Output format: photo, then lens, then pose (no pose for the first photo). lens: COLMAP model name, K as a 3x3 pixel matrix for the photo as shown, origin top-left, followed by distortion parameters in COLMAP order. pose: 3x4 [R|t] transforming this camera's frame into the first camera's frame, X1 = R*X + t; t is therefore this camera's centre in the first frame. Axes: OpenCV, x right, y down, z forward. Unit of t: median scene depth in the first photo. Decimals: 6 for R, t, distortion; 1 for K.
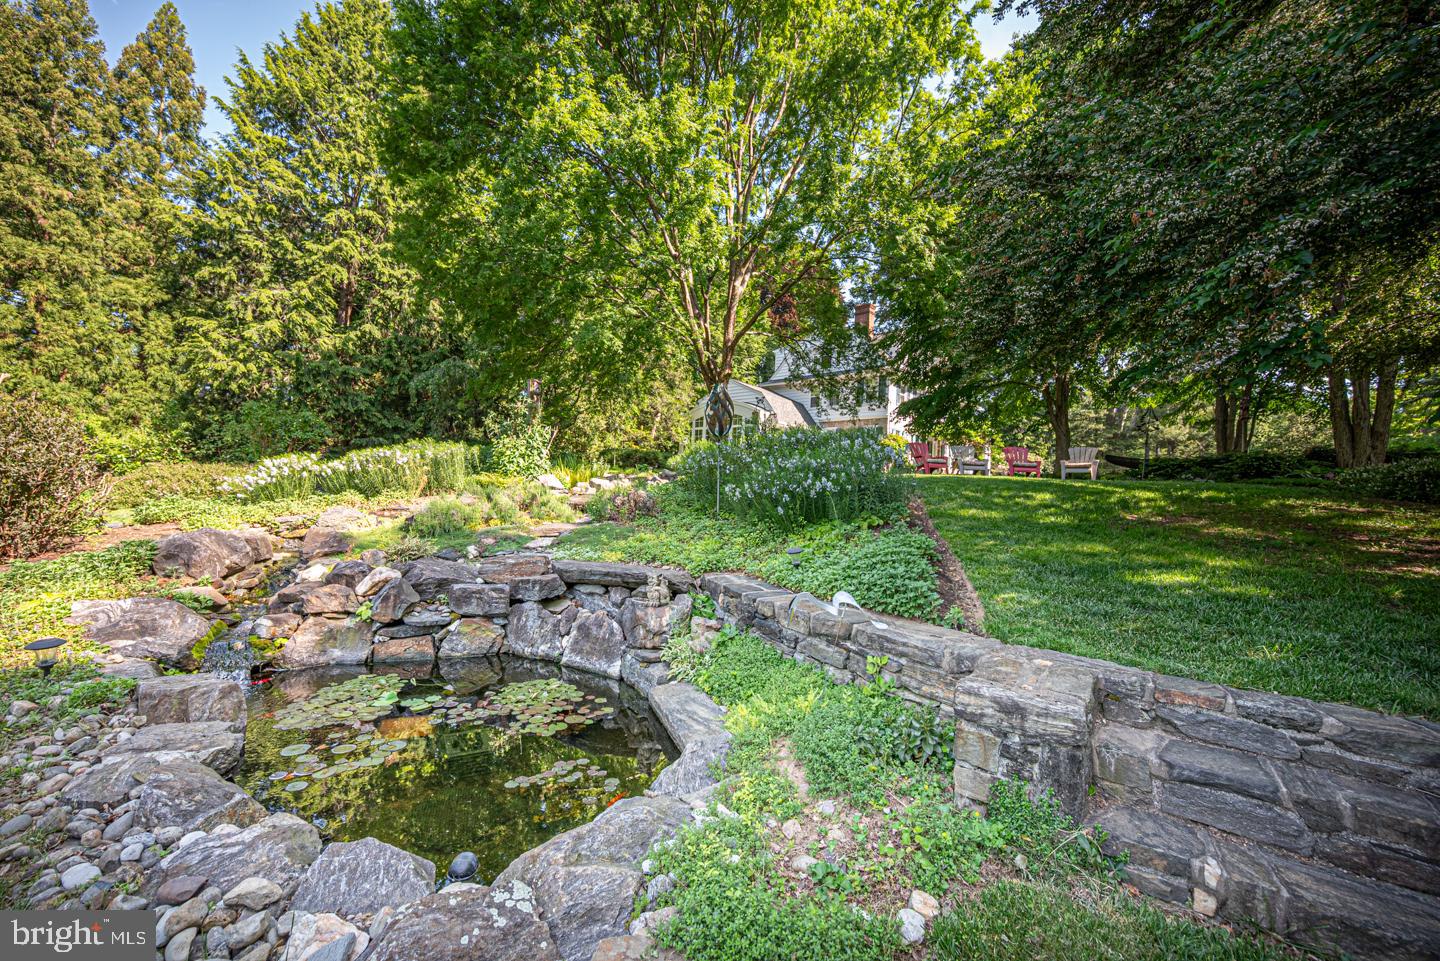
lens RADIAL K [[582.1, 0, 720.0], [0, 582.1, 480.5], [0, 0, 1]] dist [0.000298, -0.000039]
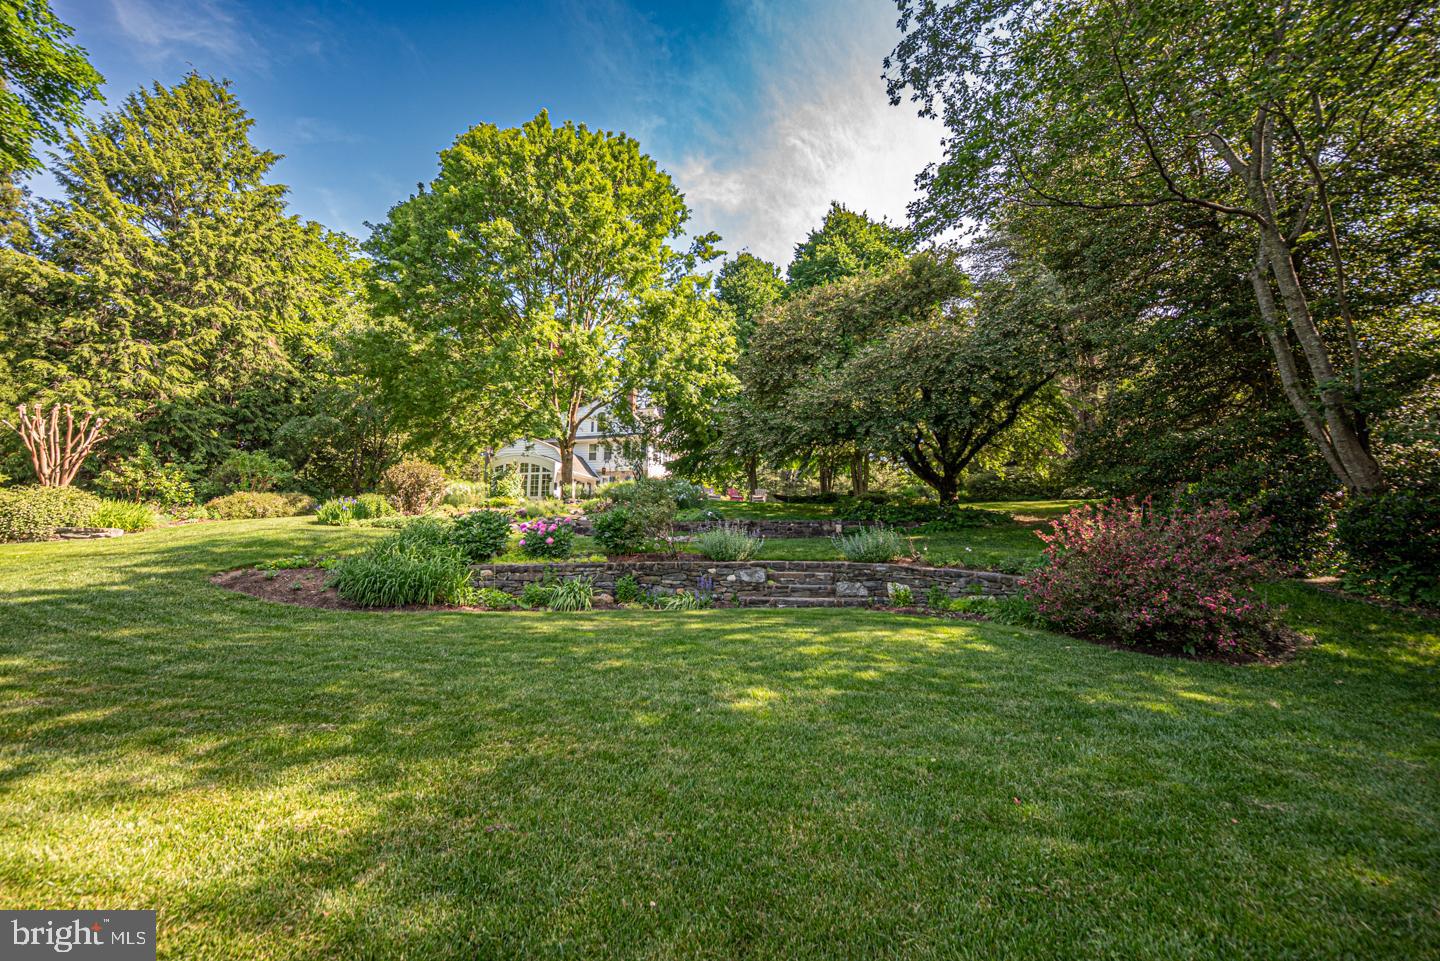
lens RADIAL K [[563.3, 0, 720.0], [0, 563.3, 480.5], [0, 0, 1]] dist [0.000656, -0.000012]
pose [[0.894647, 0.017753, 0.446420, -0.239710], [0.018483, 0.996884, -0.076684, 0.037632], [-0.446391, 0.076856, 0.891532, -0.428991]]
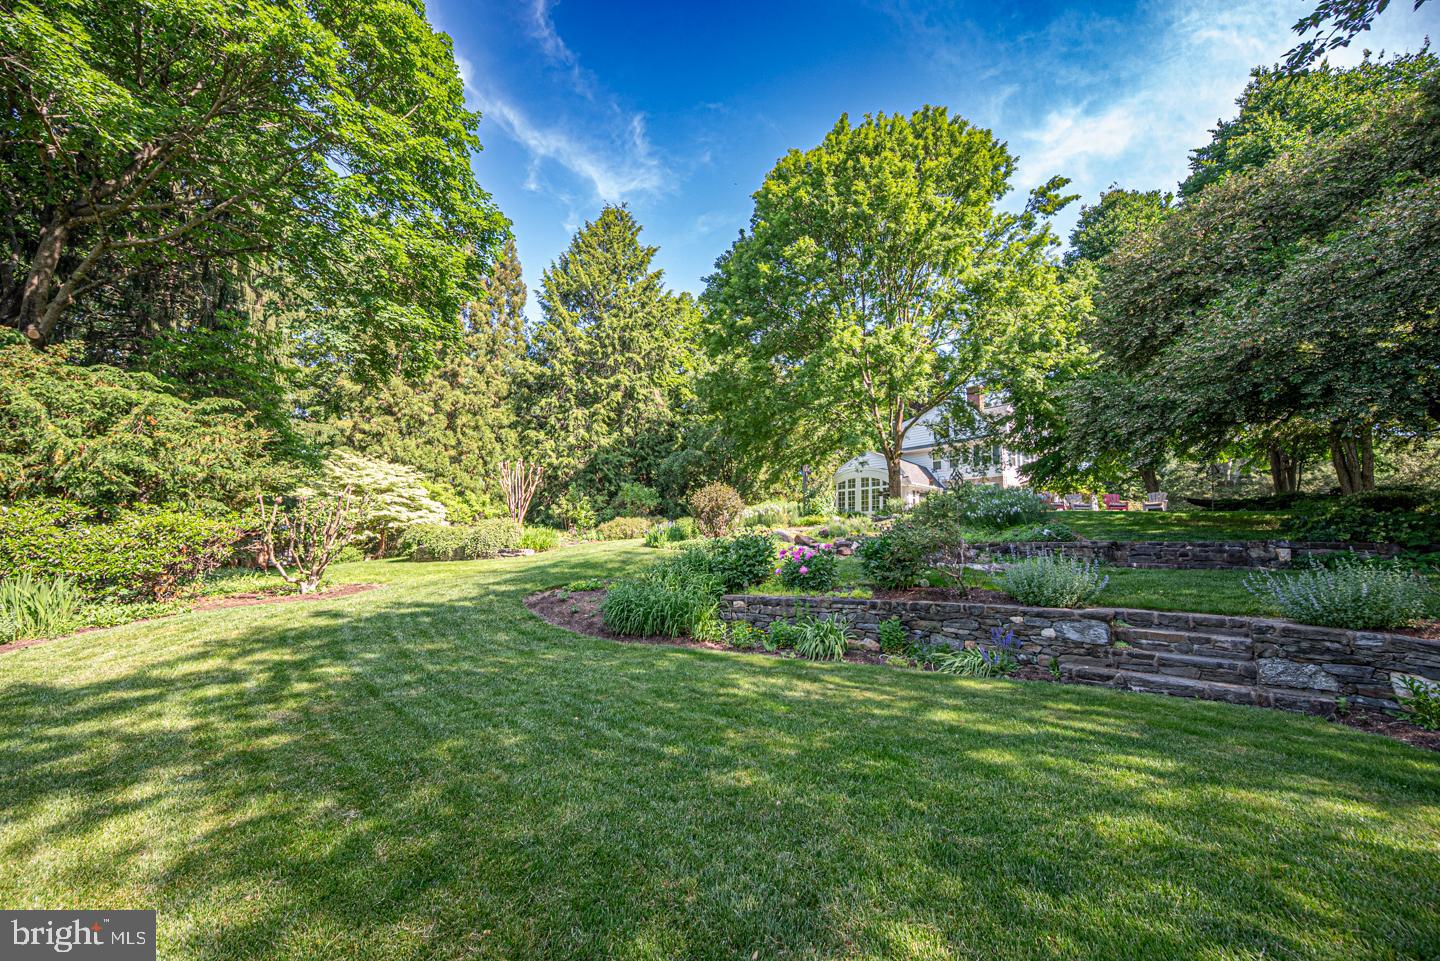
lens RADIAL K [[563.0, 0, 726.0], [0, 563.0, 474.9], [0, 0, 1]] dist [-0.000355, -0.000224]
pose [[0.988038, -0.039398, -0.149090, -0.162275], [0.021358, 0.992457, -0.120719, 0.029939], [0.152722, 0.116091, 0.981427, -0.368963]]
